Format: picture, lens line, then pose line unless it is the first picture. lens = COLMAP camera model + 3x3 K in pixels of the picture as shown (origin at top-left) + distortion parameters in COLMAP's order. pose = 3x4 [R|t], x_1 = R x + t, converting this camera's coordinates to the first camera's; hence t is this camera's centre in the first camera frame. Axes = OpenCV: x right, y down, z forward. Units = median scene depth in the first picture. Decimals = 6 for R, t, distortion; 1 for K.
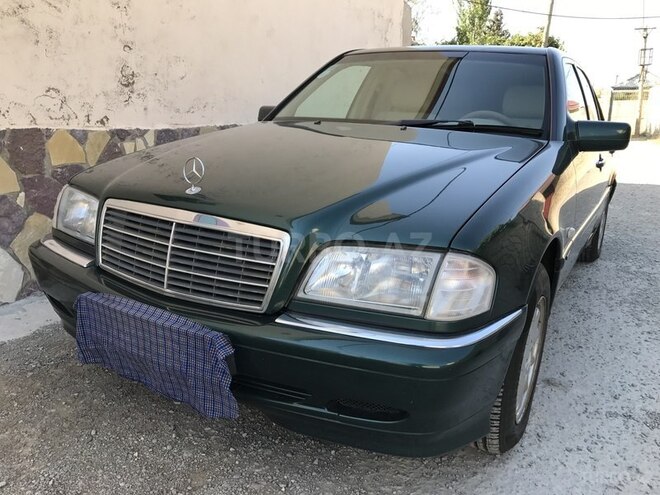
lens RADIAL K [[543.7, 0, 327.3], [0, 543.7, 248.3], [0, 0, 1]] dist [0.004583, -0.002430]
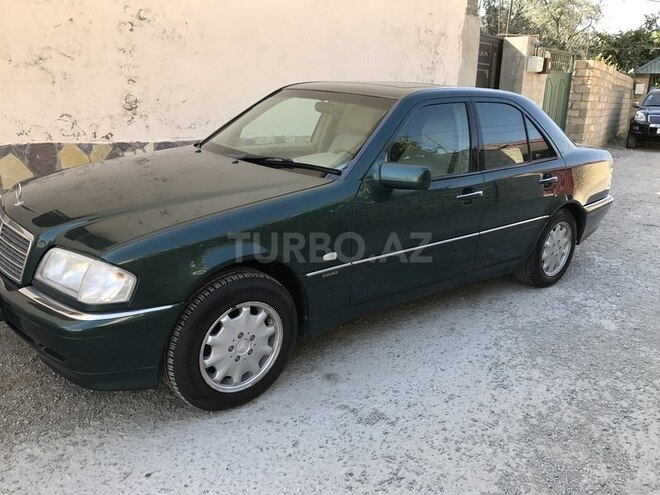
lens RADIAL K [[543.7, 0, 328.2], [0, 543.7, 252.2], [0, 0, 1]] dist [0.004583, -0.002430]
pose [[0.942479, 0.109611, -0.315782, 0.567349], [-0.099827, 0.993892, 0.047048, -0.066066], [0.319010, -0.012819, 0.947665, -0.114346]]
